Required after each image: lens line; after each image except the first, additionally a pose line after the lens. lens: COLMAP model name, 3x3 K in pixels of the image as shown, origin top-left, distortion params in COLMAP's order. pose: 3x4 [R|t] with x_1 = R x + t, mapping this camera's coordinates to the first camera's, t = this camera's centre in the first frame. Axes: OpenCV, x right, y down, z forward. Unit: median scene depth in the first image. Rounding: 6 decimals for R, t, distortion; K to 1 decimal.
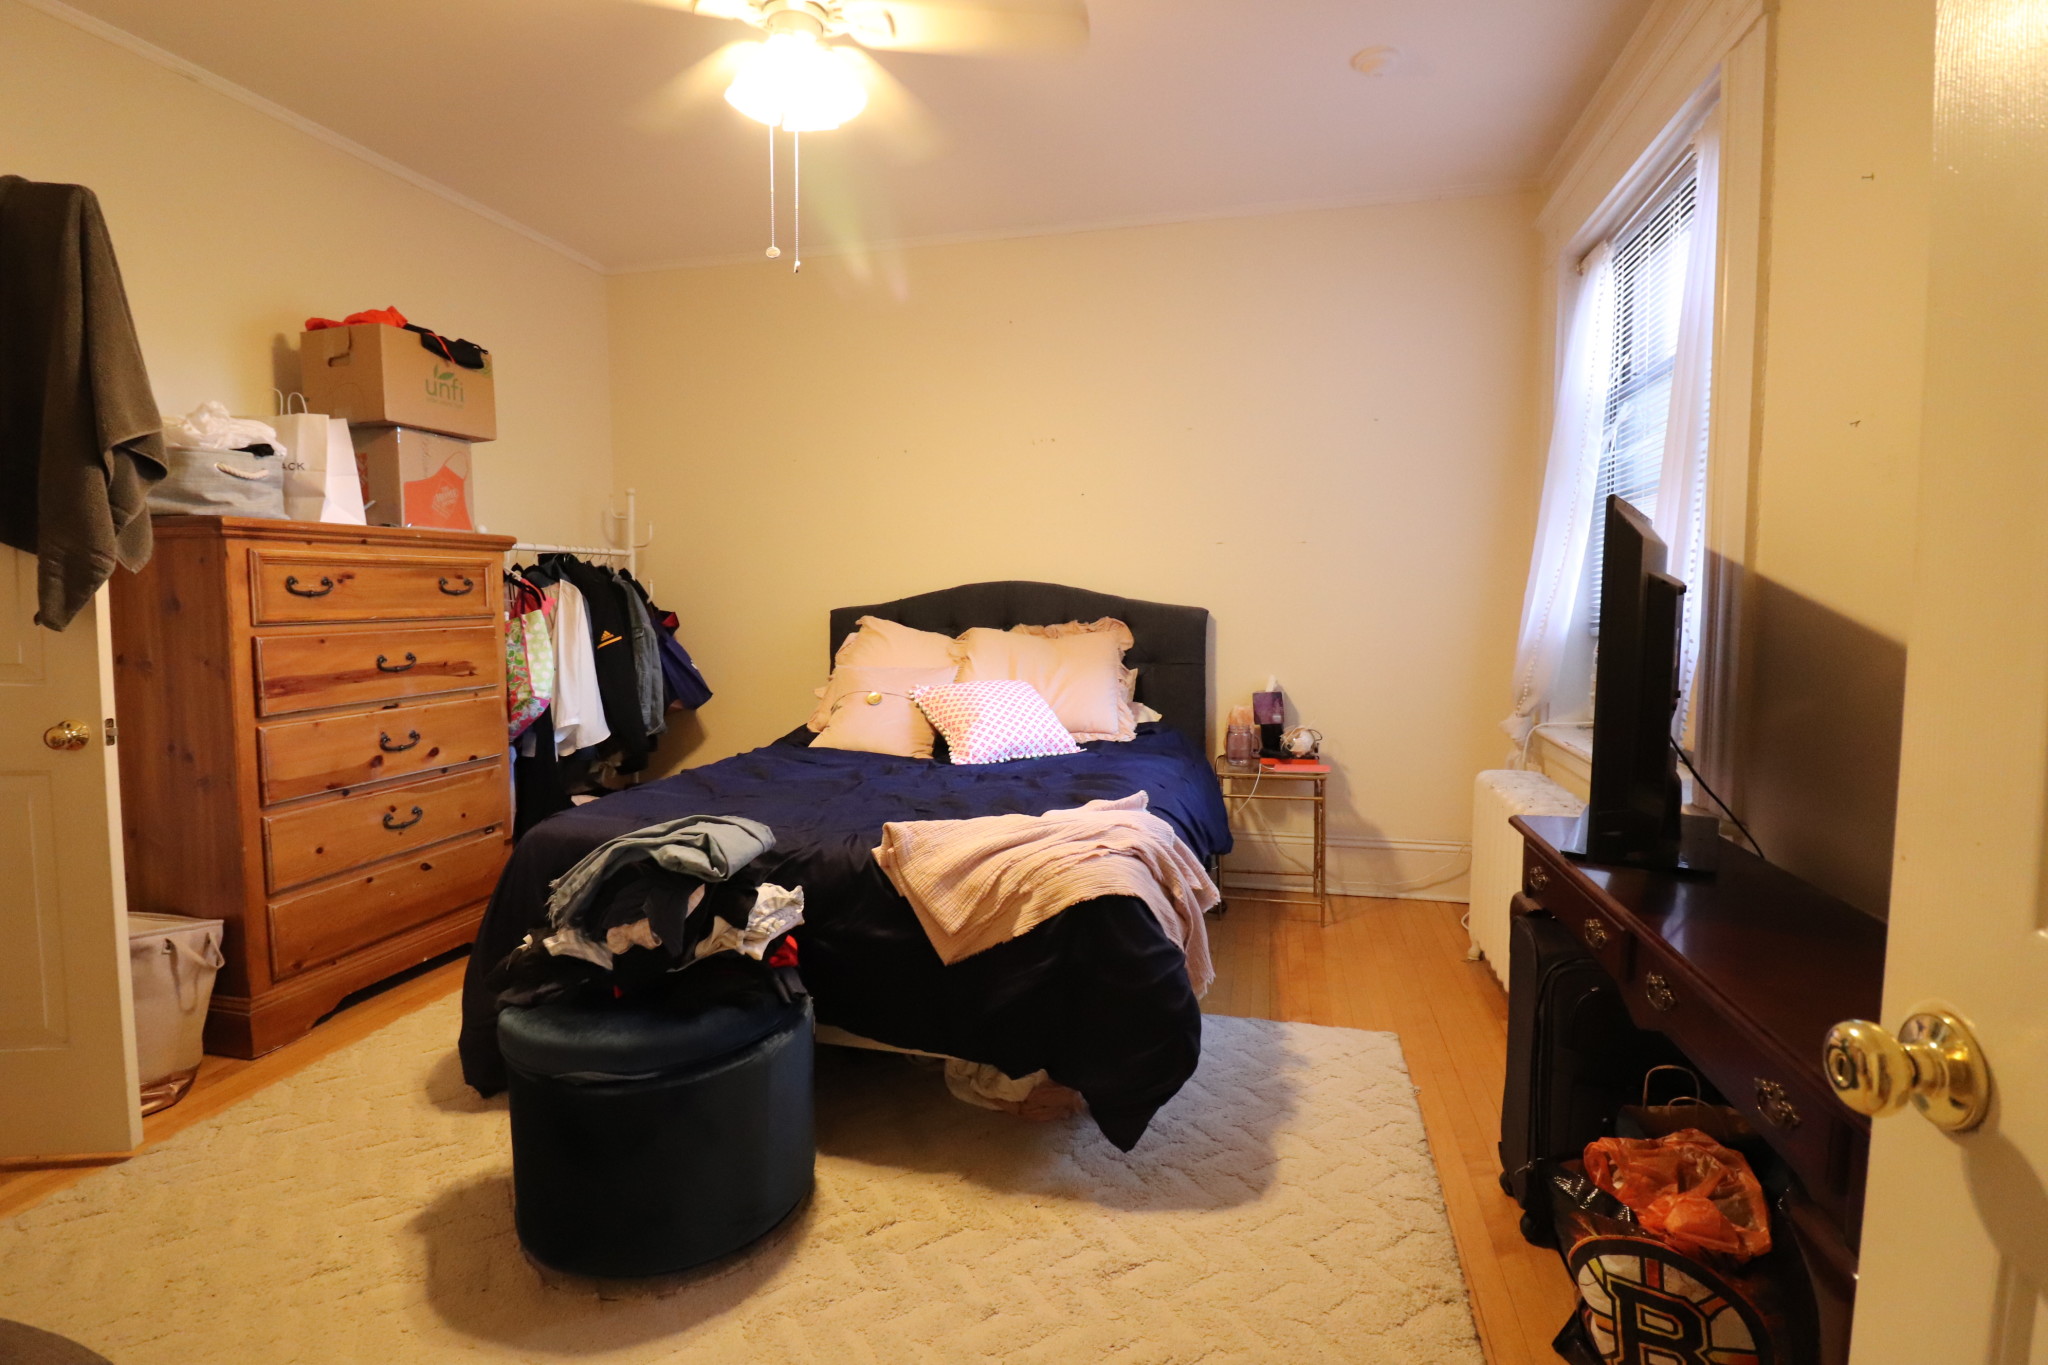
lens RADIAL K [[977.8, 0, 1017.8], [0, 977.8, 664.2], [0, 0, 1]] dist [0.001241, 0.000095]
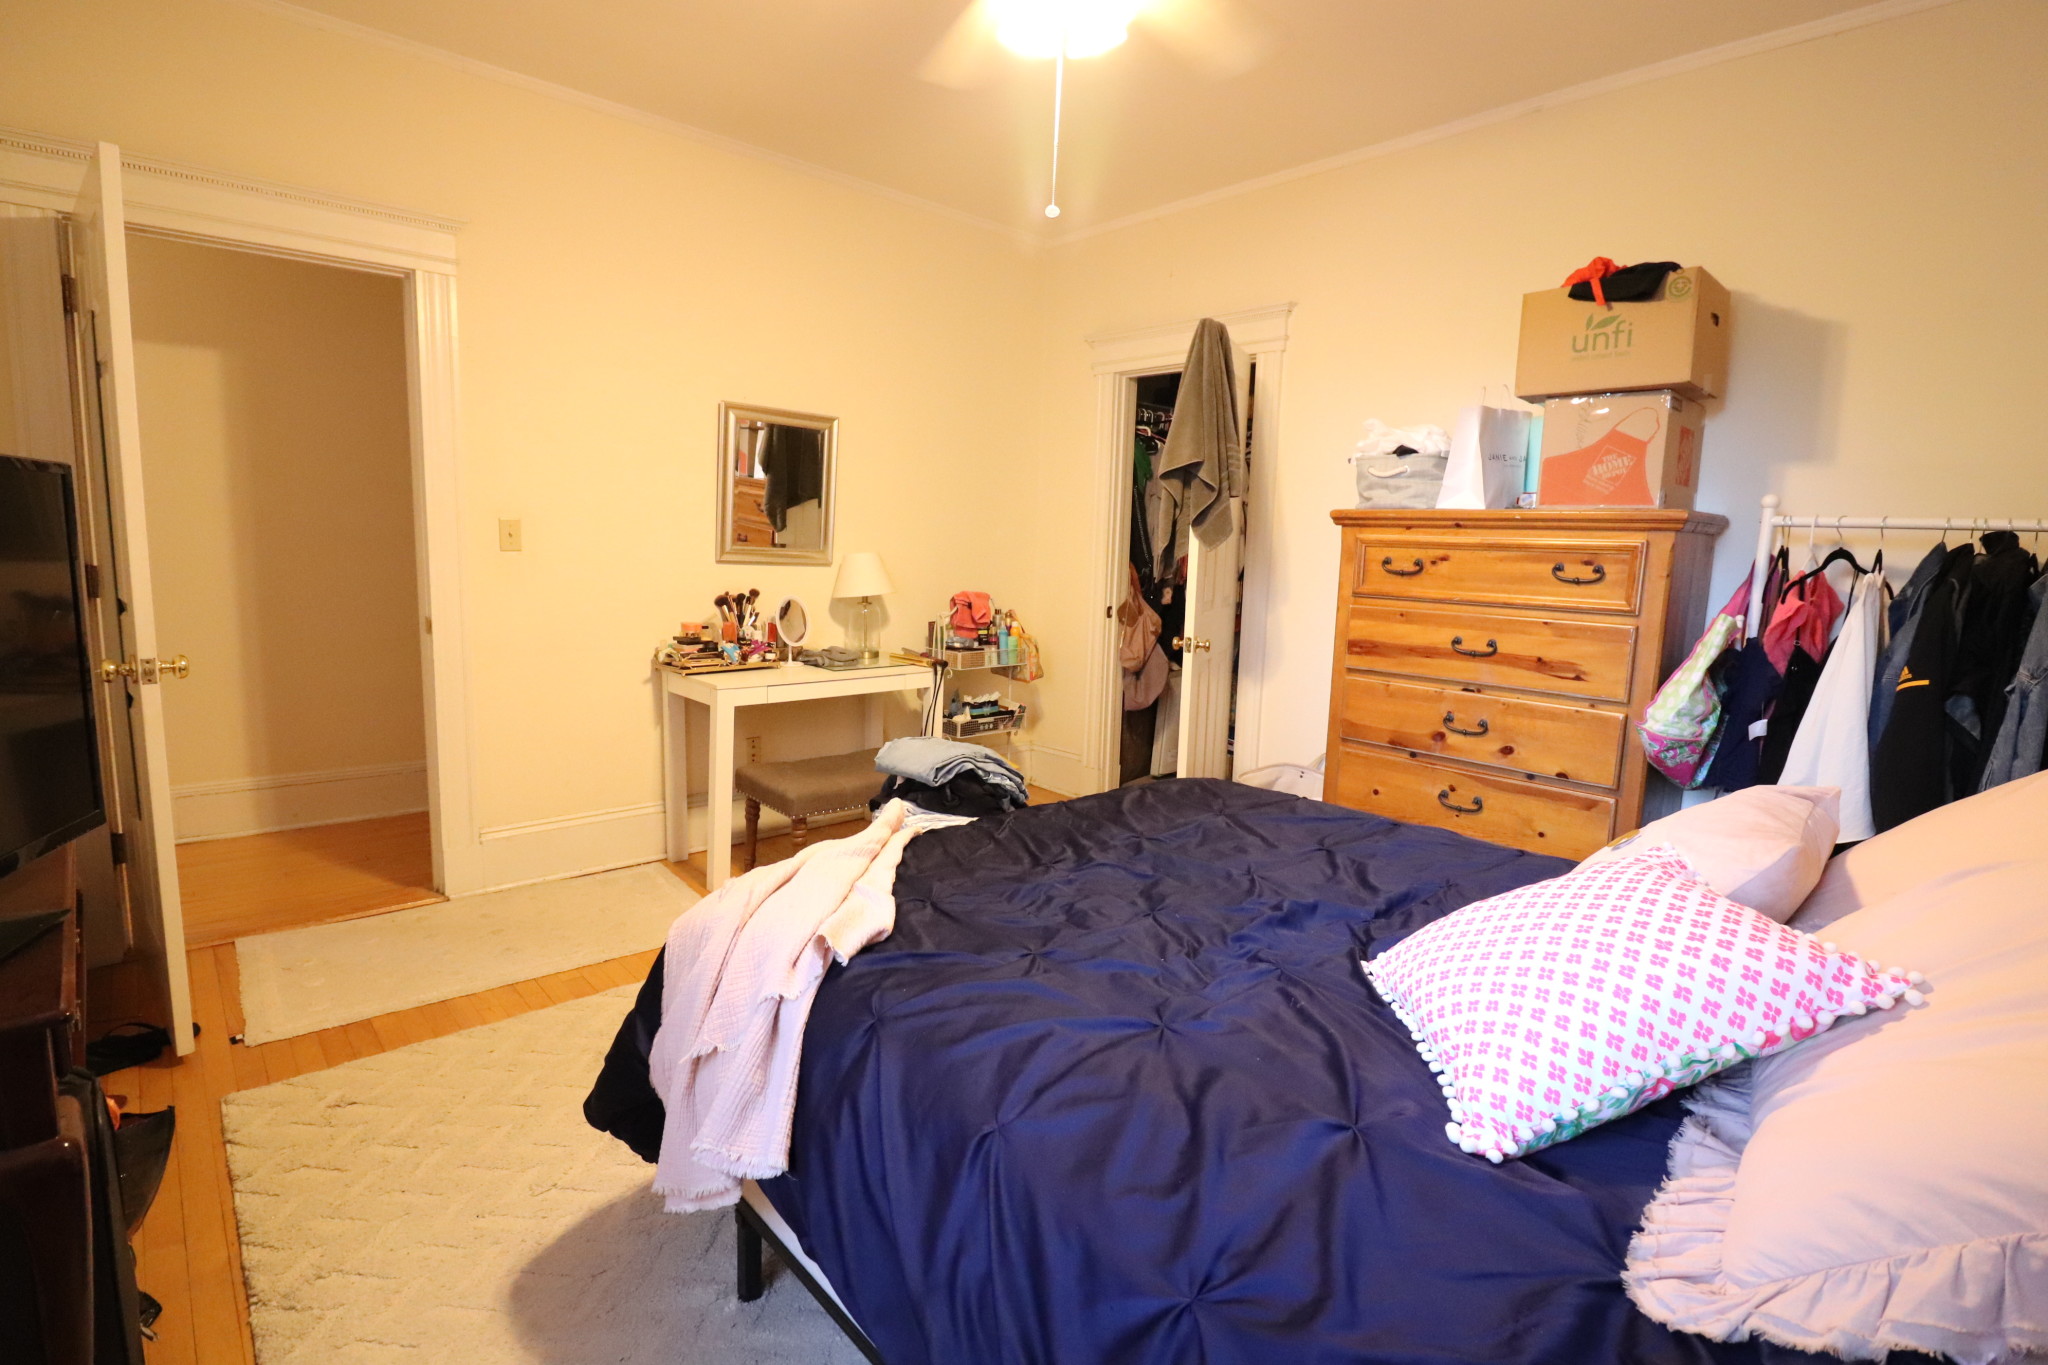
lens RADIAL K [[977.8, 0, 1017.8], [0, 977.8, 664.2], [0, 0, 1]] dist [0.001241, 0.000095]
pose [[-0.540257, 0.094626, -0.836163, 0.442382], [-0.093010, 0.980855, 0.171095, -0.110881], [0.836344, 0.170207, -0.521113, 1.132763]]
